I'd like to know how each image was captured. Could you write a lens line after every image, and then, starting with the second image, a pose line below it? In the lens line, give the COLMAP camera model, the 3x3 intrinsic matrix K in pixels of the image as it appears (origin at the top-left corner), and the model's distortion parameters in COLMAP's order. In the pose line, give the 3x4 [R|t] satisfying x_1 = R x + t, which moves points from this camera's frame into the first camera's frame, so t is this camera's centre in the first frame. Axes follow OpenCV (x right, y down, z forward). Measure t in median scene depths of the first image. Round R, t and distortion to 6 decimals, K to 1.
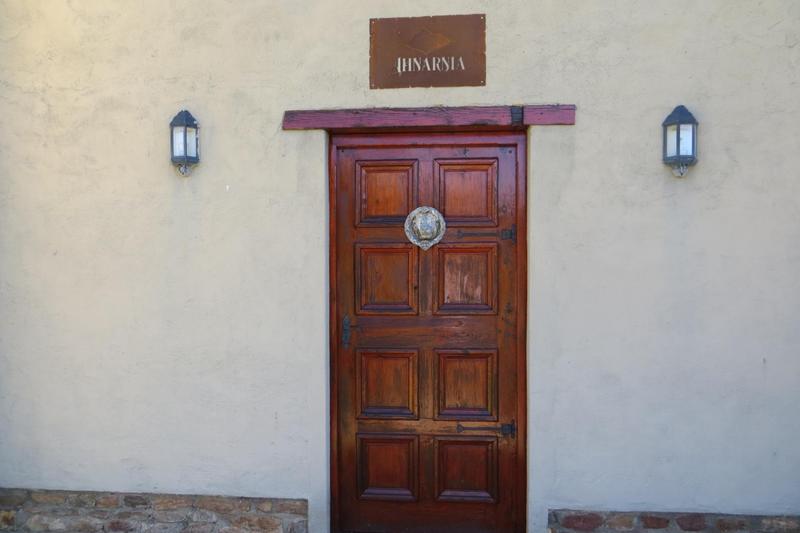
lens RADIAL K [[594.7, 0, 402.4], [0, 594.7, 264.8], [0, 0, 1]] dist [-0.023456, 0.004987]
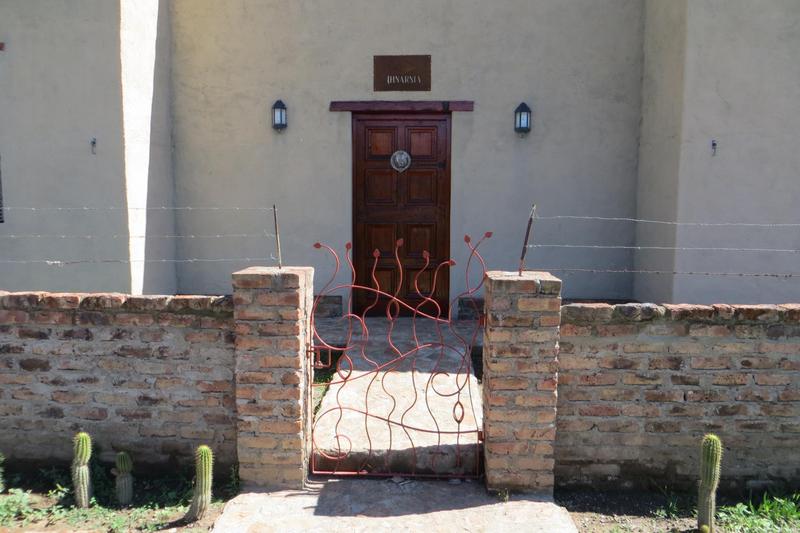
lens RADIAL K [[594.7, 0, 396.9], [0, 594.7, 265.0], [0, 0, 1]] dist [-0.023456, 0.004987]
pose [[0.999724, 0.004707, 0.023029, -0.019376], [-0.006679, 0.996246, 0.086308, 0.115685], [-0.022536, -0.086438, 0.996002, -1.048828]]
